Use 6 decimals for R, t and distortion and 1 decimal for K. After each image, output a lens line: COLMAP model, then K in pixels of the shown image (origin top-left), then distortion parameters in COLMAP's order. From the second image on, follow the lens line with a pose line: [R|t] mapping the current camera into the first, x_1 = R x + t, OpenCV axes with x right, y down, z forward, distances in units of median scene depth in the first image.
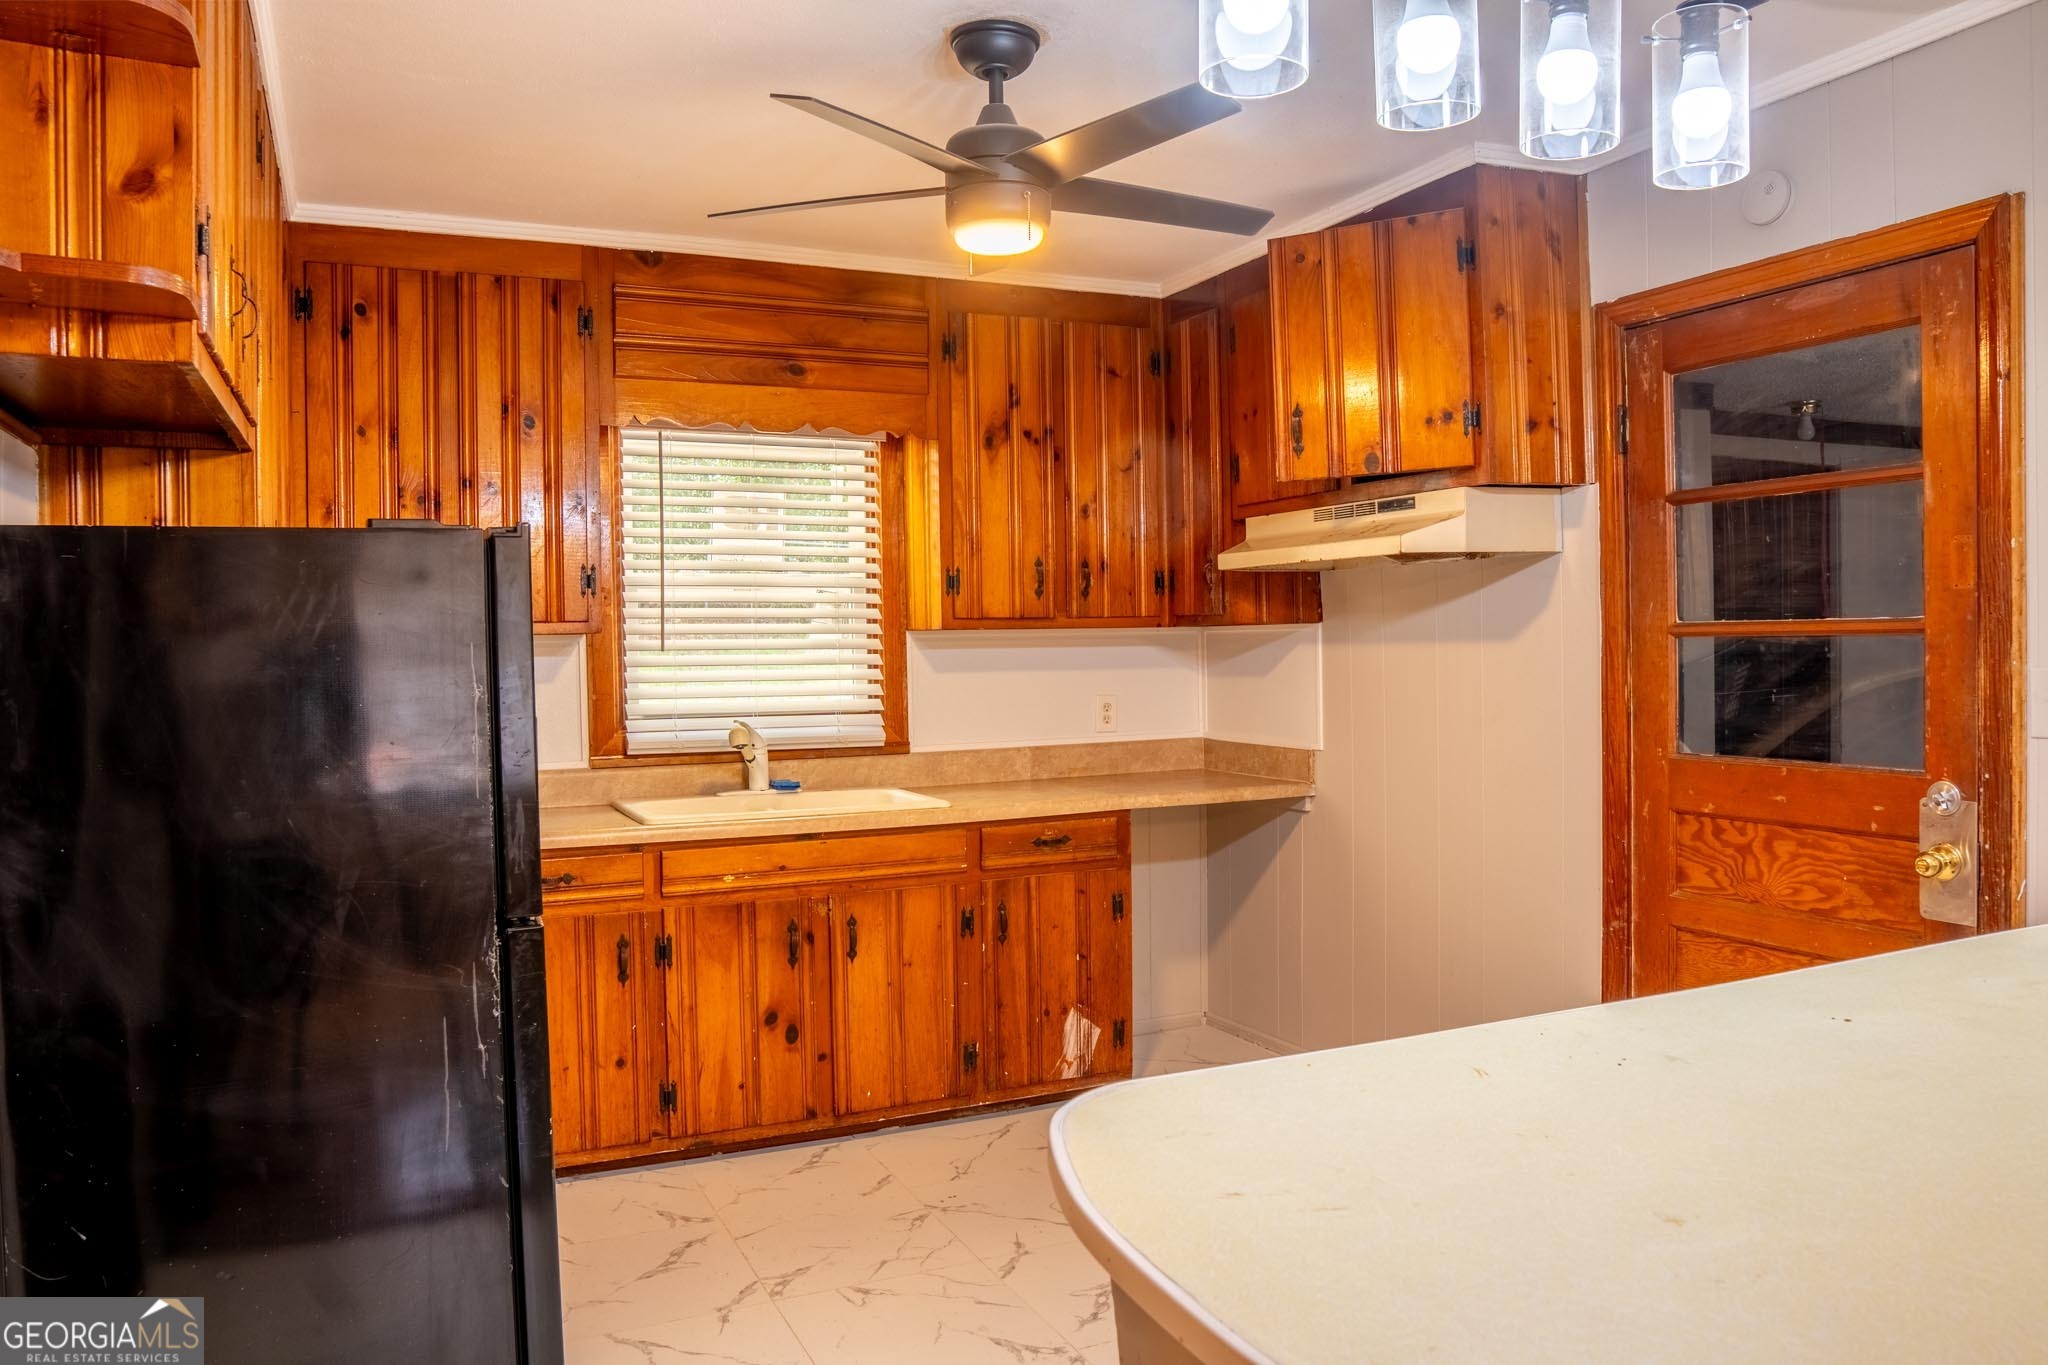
lens RADIAL K [[1446.5, 0, 1011.8], [0, 1446.5, 678.2], [0, 0, 1]] dist [-0.102186, 0.066699]
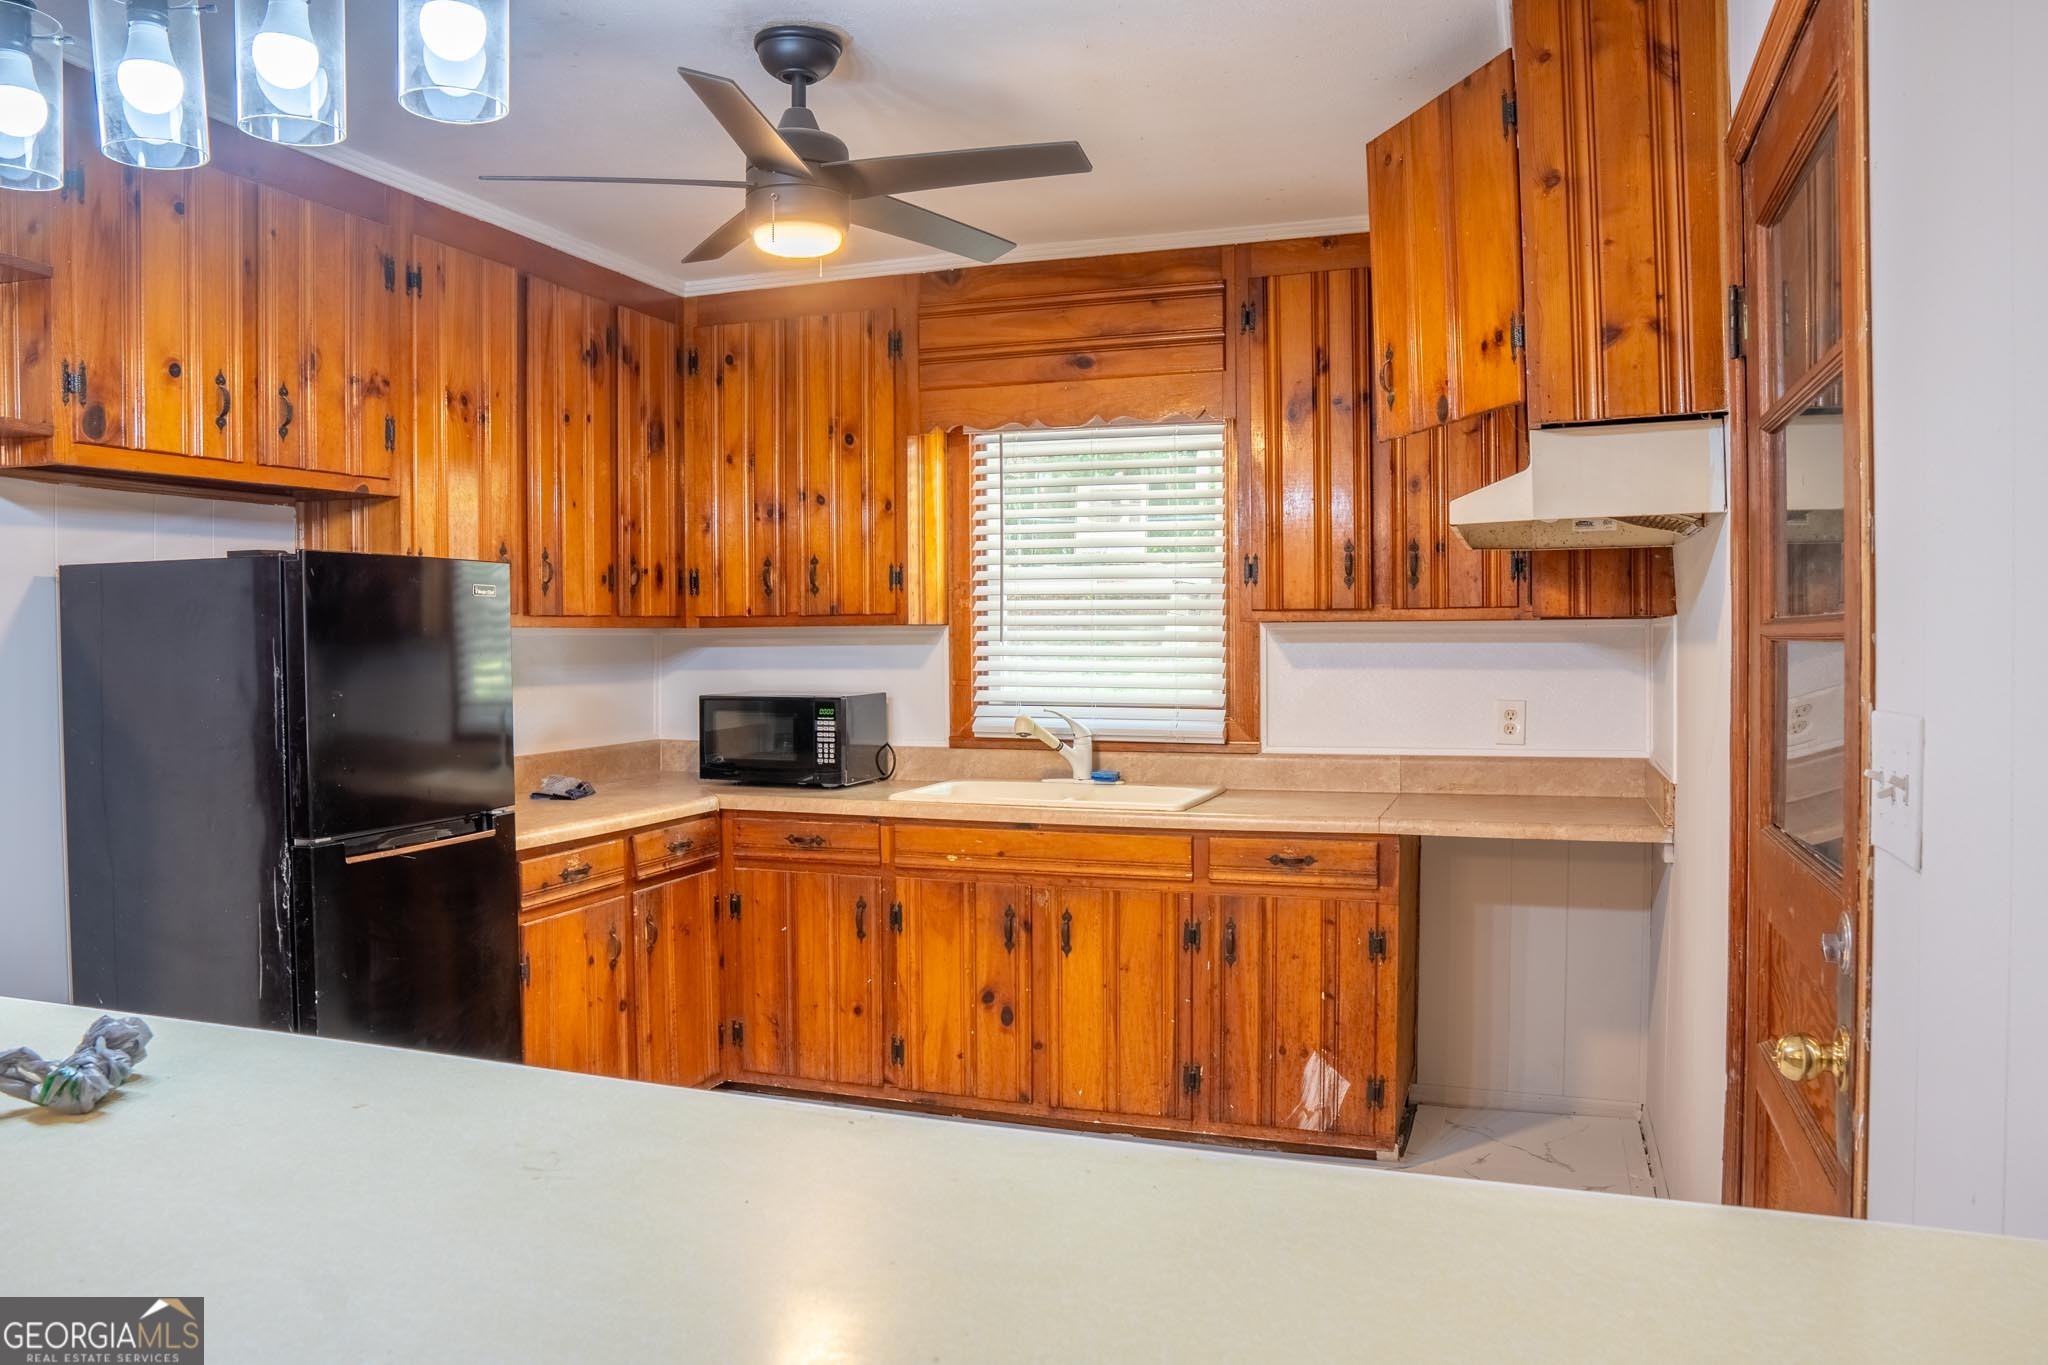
lens RADIAL K [[1446.5, 0, 1011.8], [0, 1446.5, 678.2], [0, 0, 1]] dist [-0.102186, 0.066699]
pose [[0.721510, 0.029849, -0.691761, 0.519795], [-0.022045, 0.999554, 0.020138, -0.013837], [0.692053, 0.000720, 0.721846, 0.242347]]
